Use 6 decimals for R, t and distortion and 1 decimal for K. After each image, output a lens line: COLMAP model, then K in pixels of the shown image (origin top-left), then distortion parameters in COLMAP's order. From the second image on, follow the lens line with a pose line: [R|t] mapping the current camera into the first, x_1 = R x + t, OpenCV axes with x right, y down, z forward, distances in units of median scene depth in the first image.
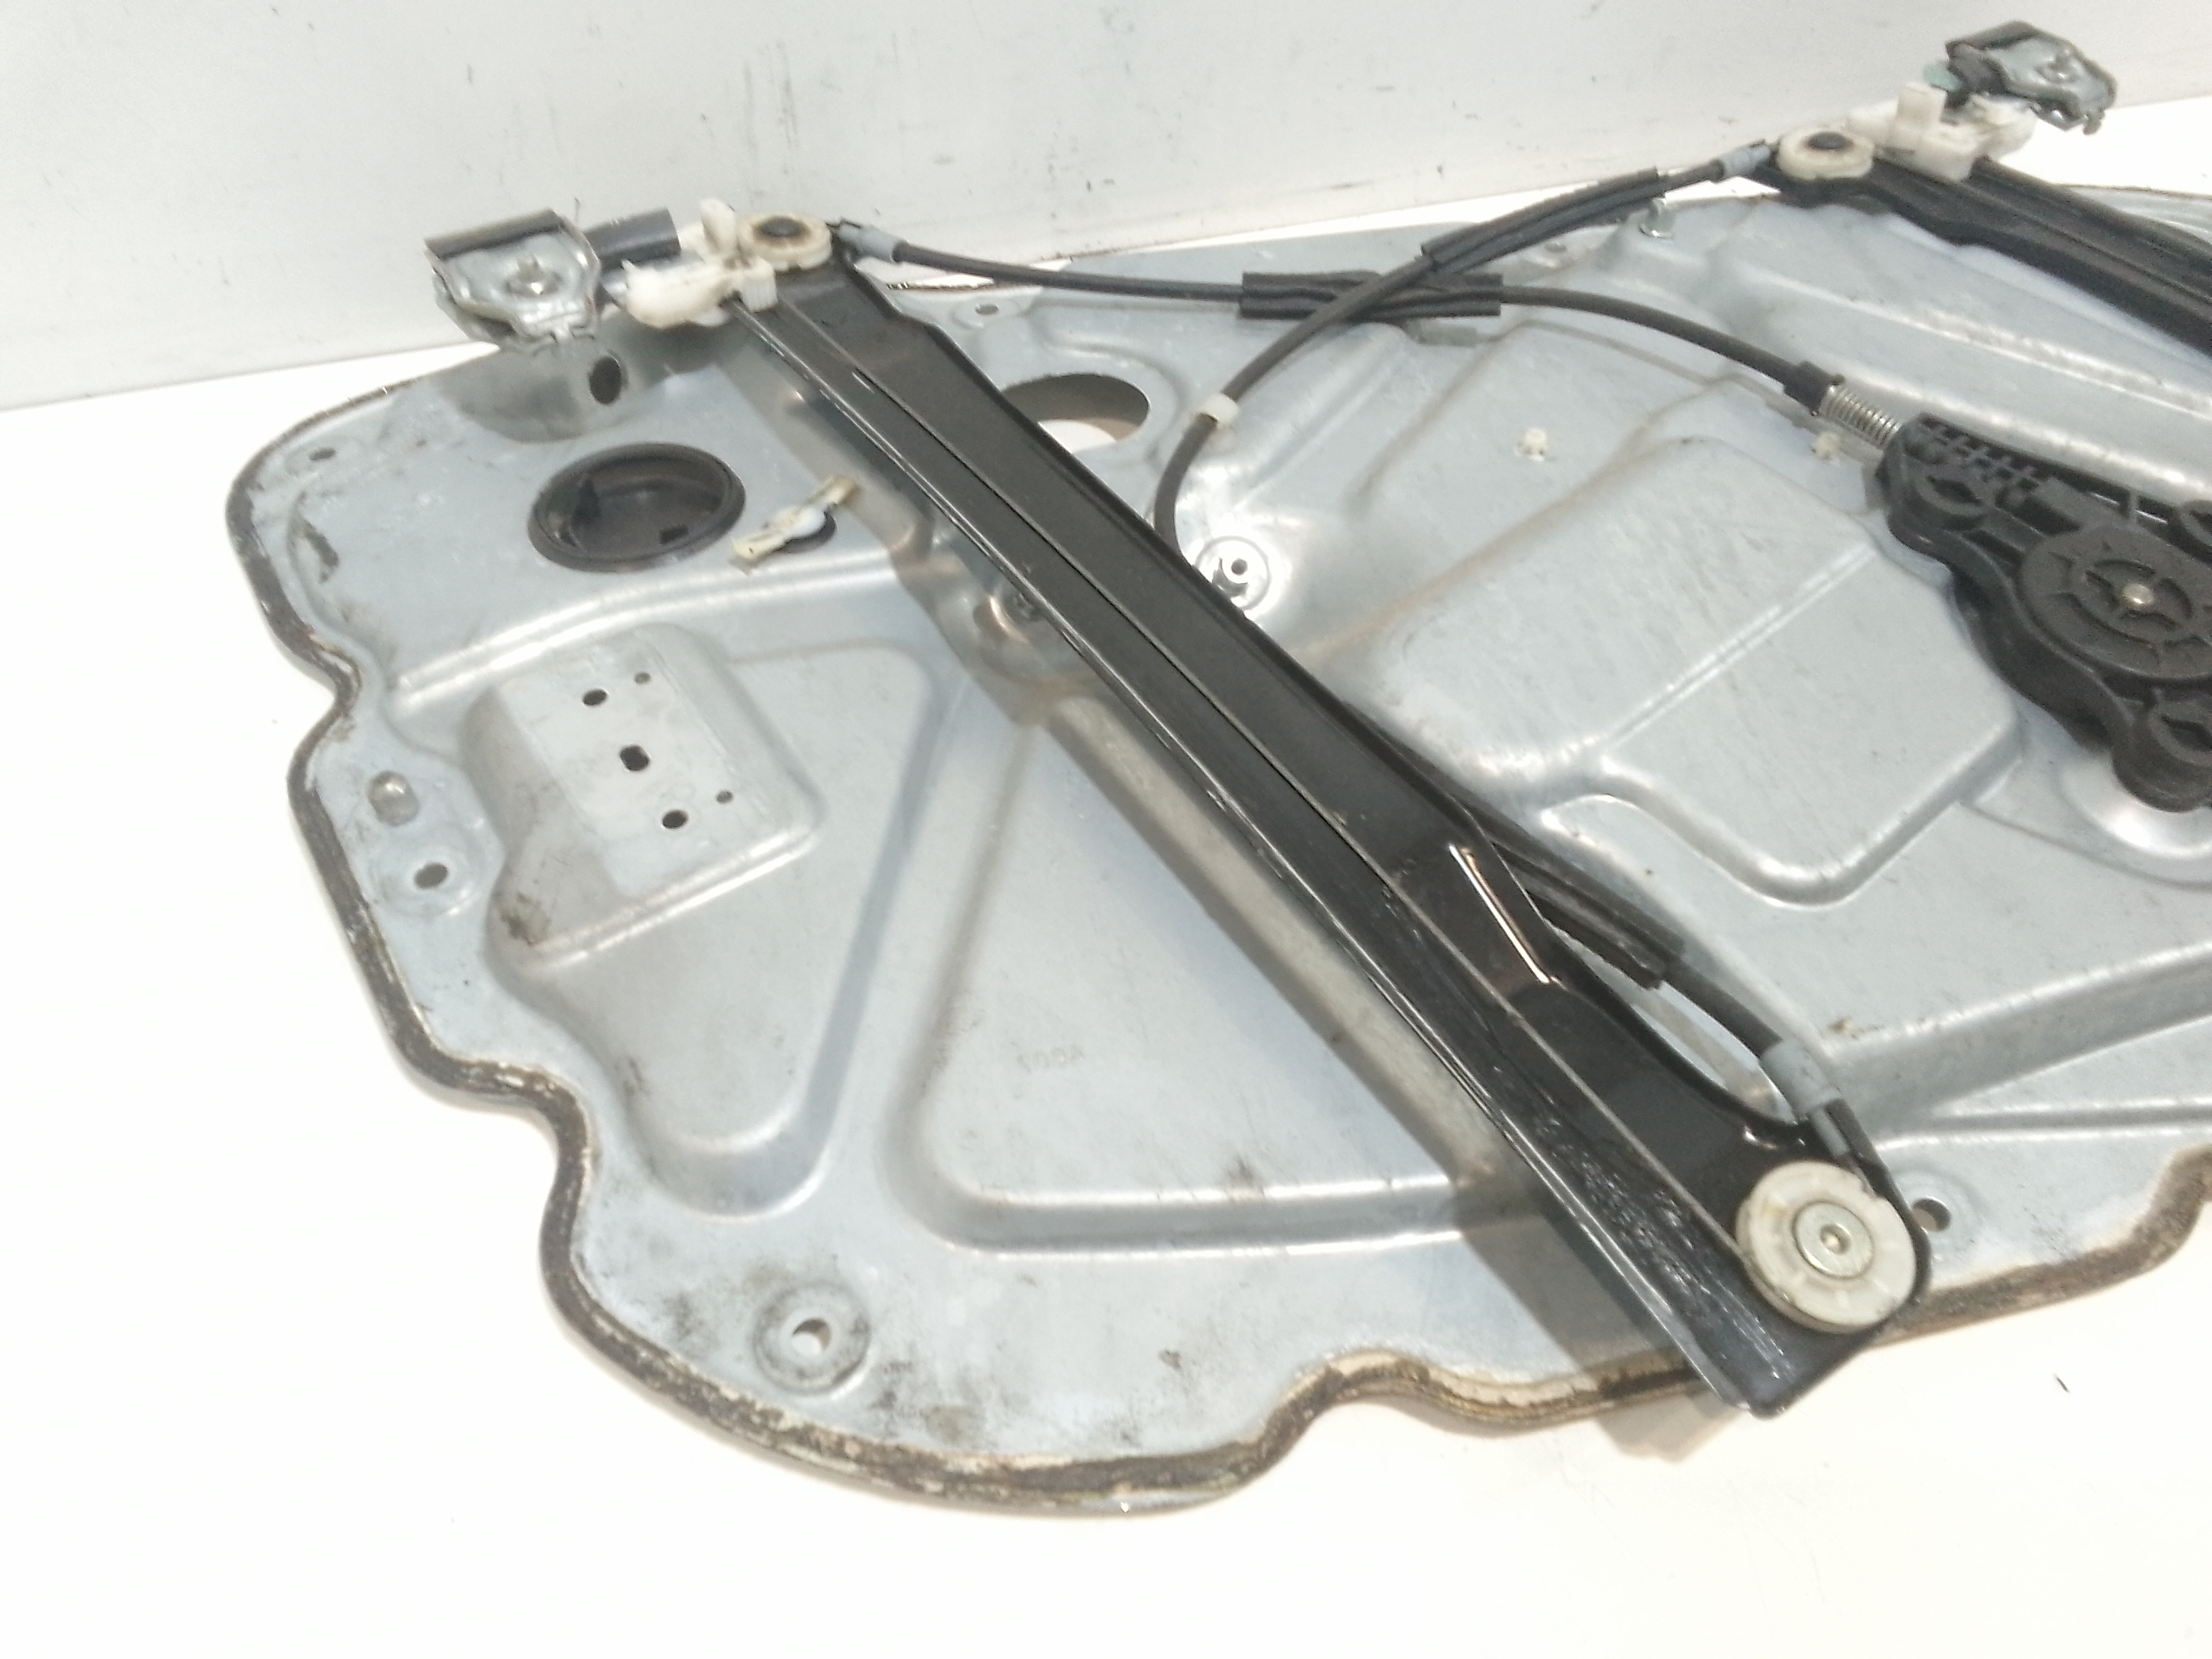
lens RADIAL K [[1687.7, 0, 1118.8], [0, 1687.7, 814.6], [0, 0, 1]] dist [0.062883, -0.091972]
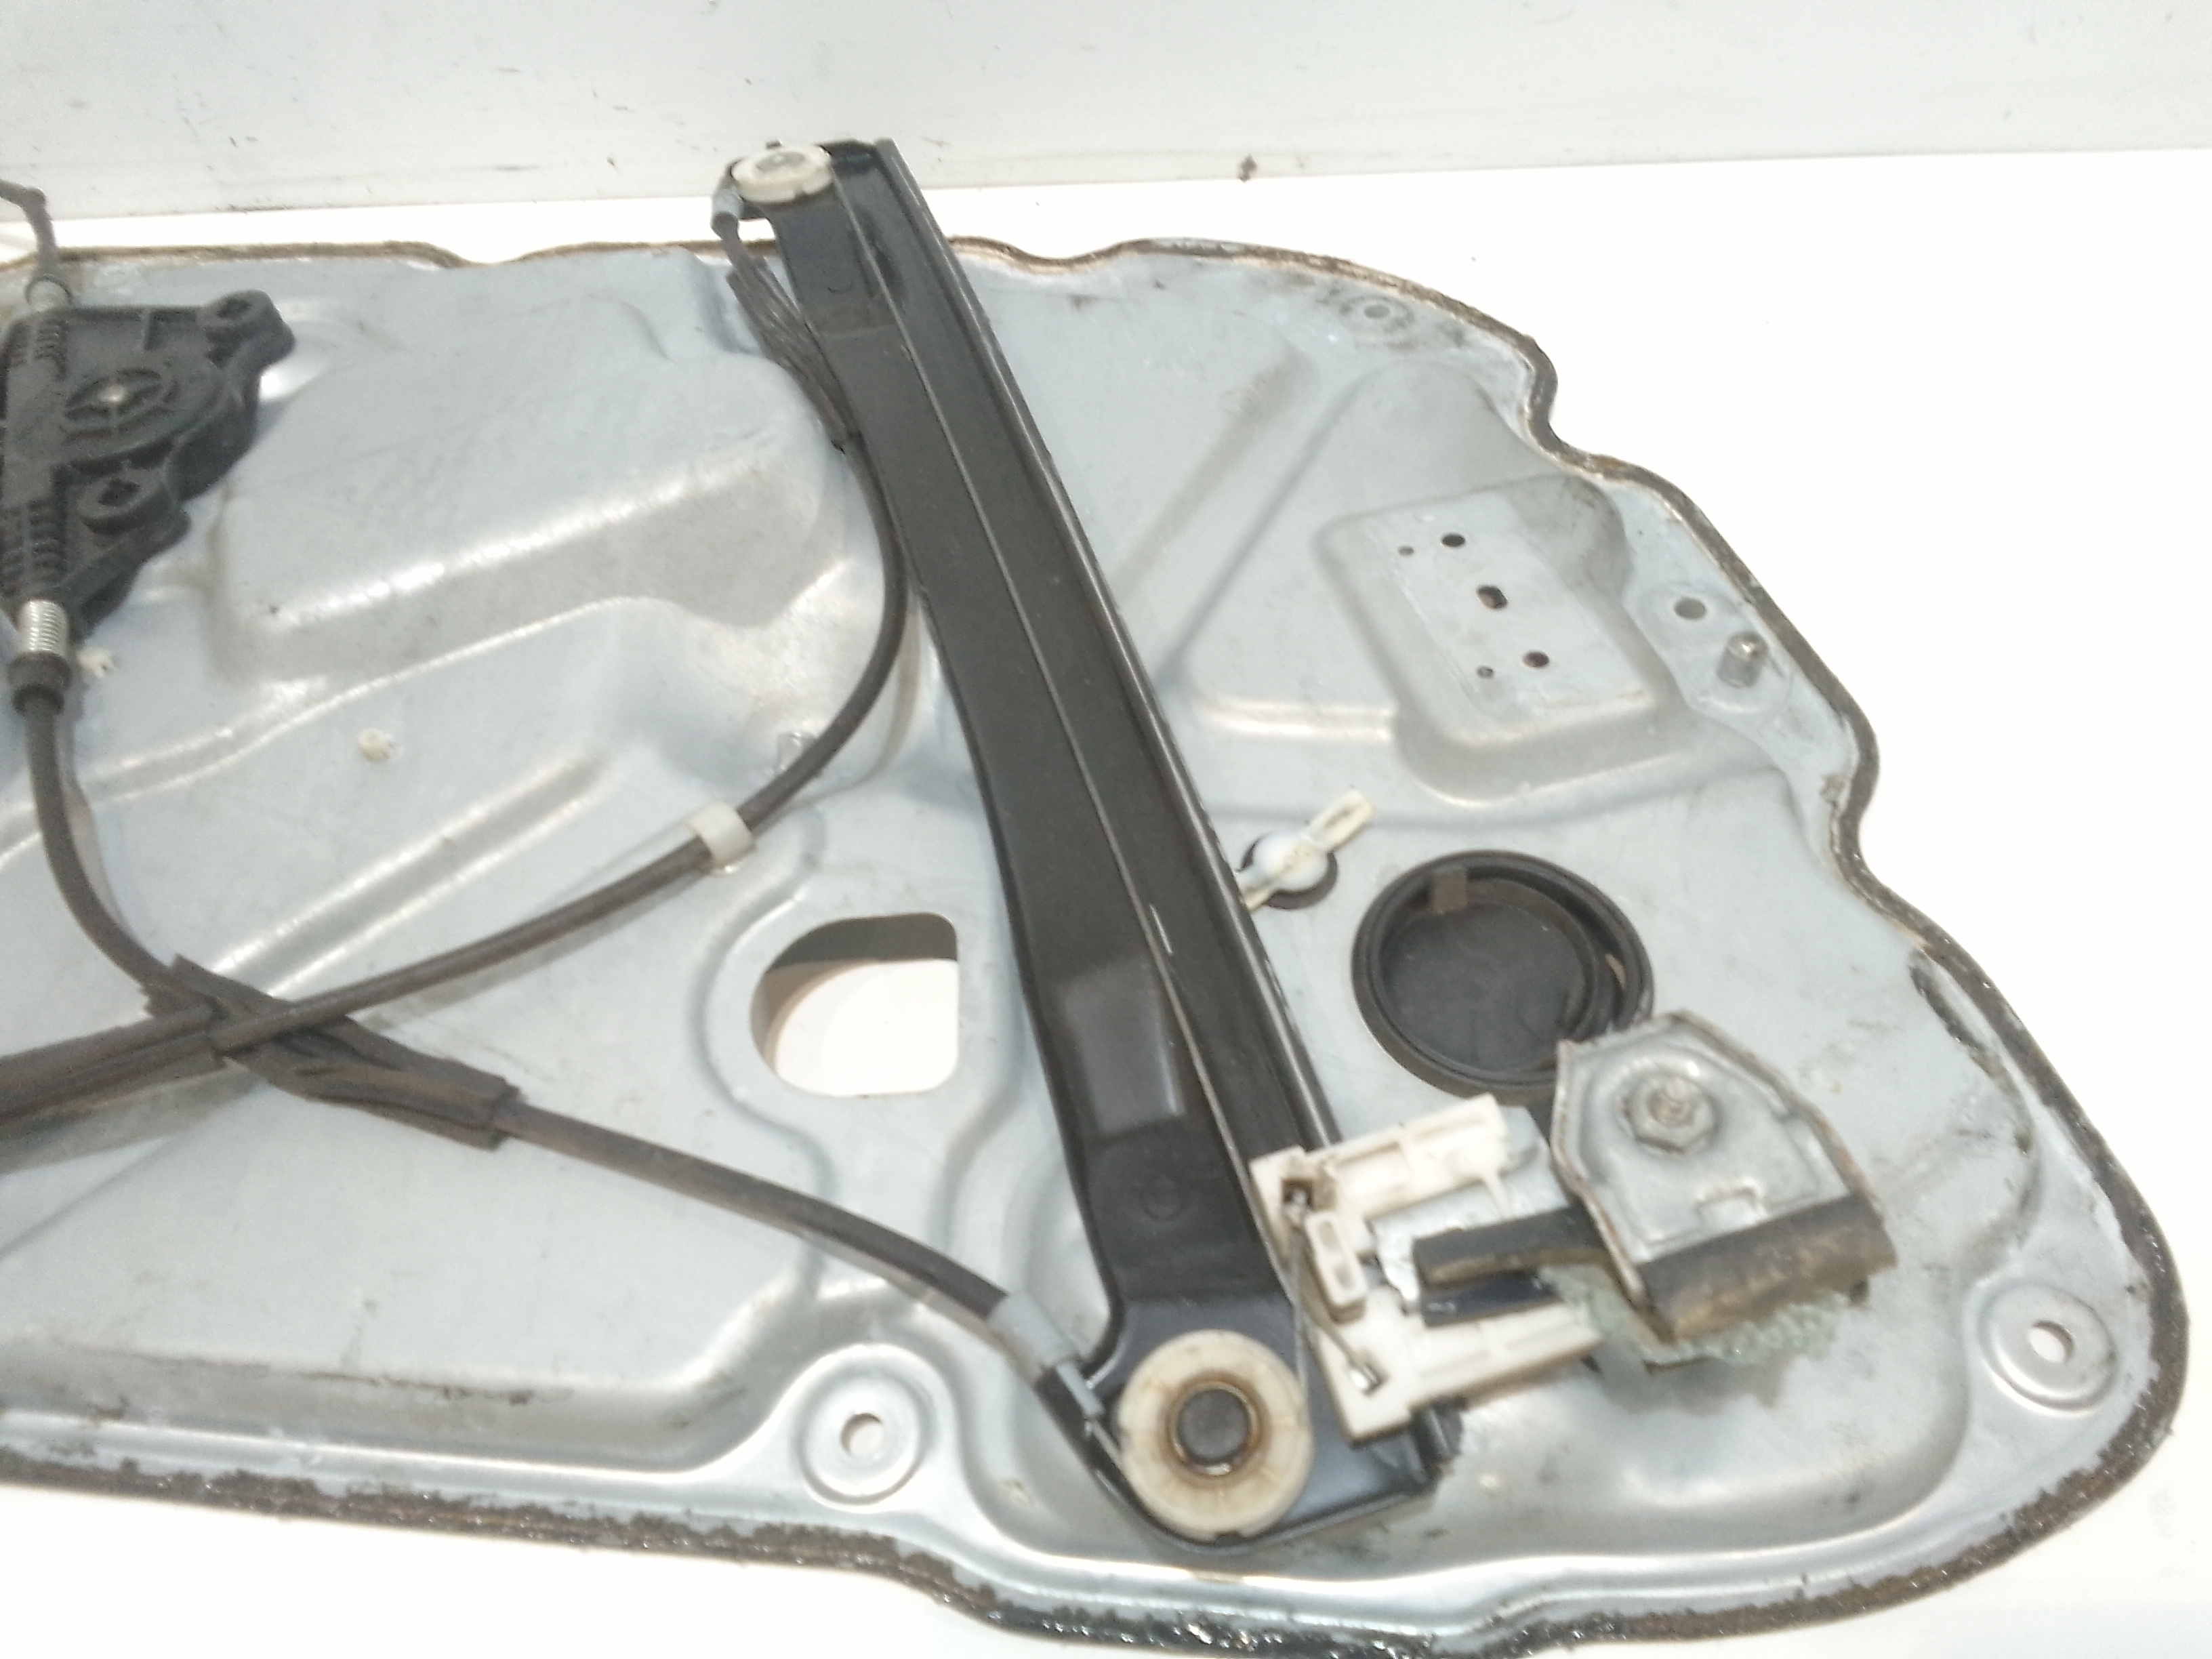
lens RADIAL K [[1687.7, 0, 1115.3], [0, 1687.7, 830.0], [0, 0, 1]] dist [0.062883, -0.091972]
pose [[-0.951091, -0.199336, 0.235990, -0.325633], [0.264187, -0.128949, 0.955812, -1.027125], [-0.160097, 0.971410, 0.175305, 0.960182]]
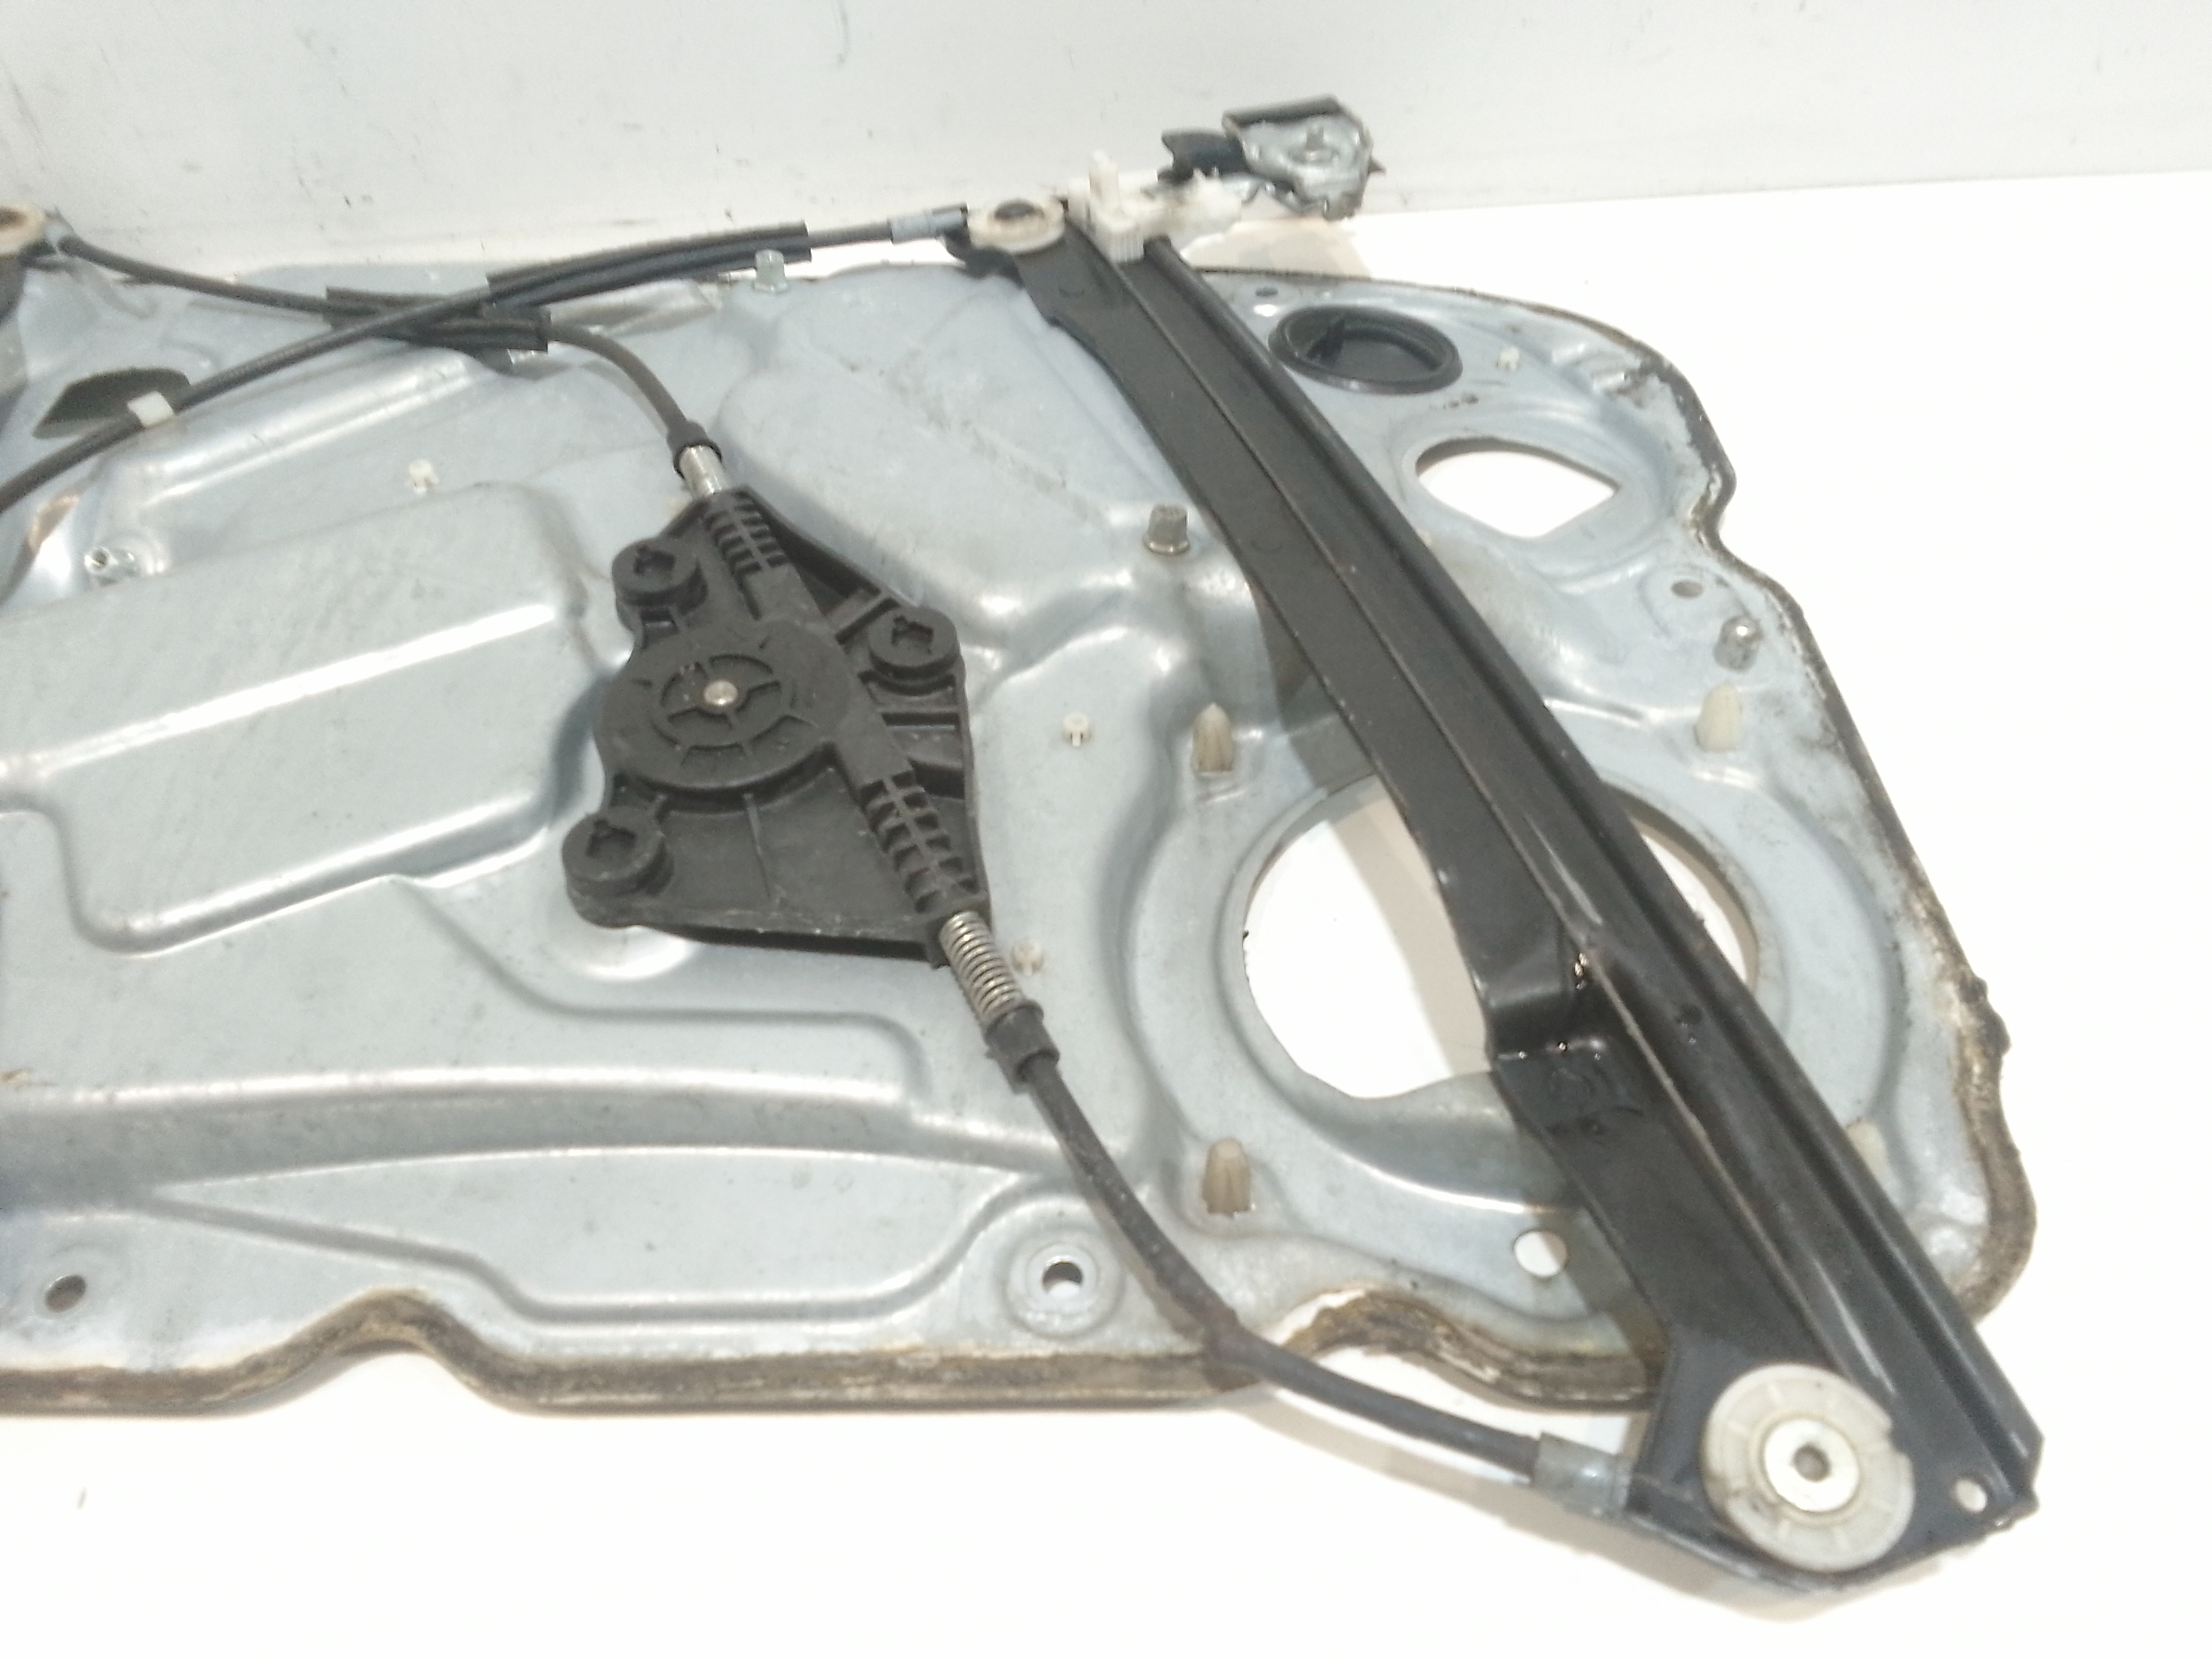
lens RADIAL K [[1687.7, 0, 1122.5], [0, 1687.7, 807.7], [0, 0, 1]] dist [0.062883, -0.091972]
pose [[0.964208, 0.144893, -0.222058, 0.997660], [-0.153609, 0.987878, -0.022405, -0.079919], [0.216120, 0.055713, 0.974776, 0.165523]]
